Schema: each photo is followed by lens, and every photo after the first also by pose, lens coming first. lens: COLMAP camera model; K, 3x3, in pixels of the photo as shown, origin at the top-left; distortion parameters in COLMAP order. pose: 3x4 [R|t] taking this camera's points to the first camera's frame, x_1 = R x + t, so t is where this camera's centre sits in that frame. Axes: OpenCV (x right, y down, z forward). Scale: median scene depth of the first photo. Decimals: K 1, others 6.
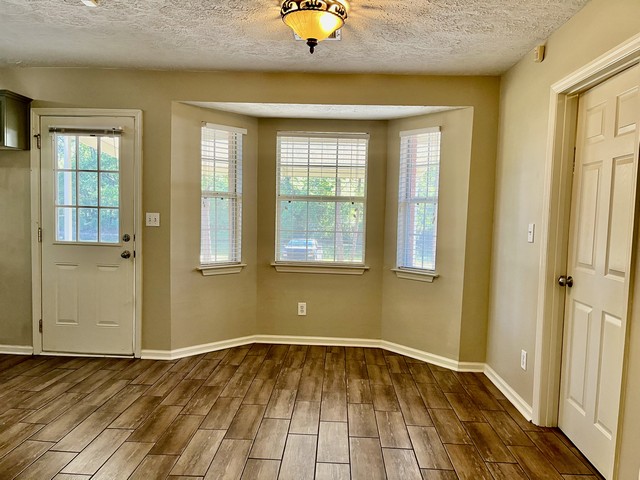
lens RADIAL K [[485.8, 0, 318.9], [0, 485.8, 244.4], [0, 0, 1]] dist [0.054380, -0.079052]
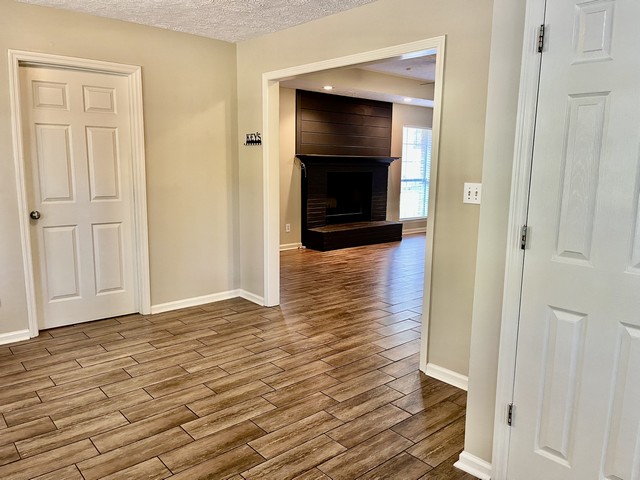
lens RADIAL K [[485.8, 0, 320.7], [0, 485.8, 236.4], [0, 0, 1]] dist [0.054380, -0.079052]
pose [[-0.684902, -0.151170, 0.712781, -0.872092], [0.013156, 0.975516, 0.219533, -0.133942], [-0.728517, 0.159735, -0.666144, 1.252113]]
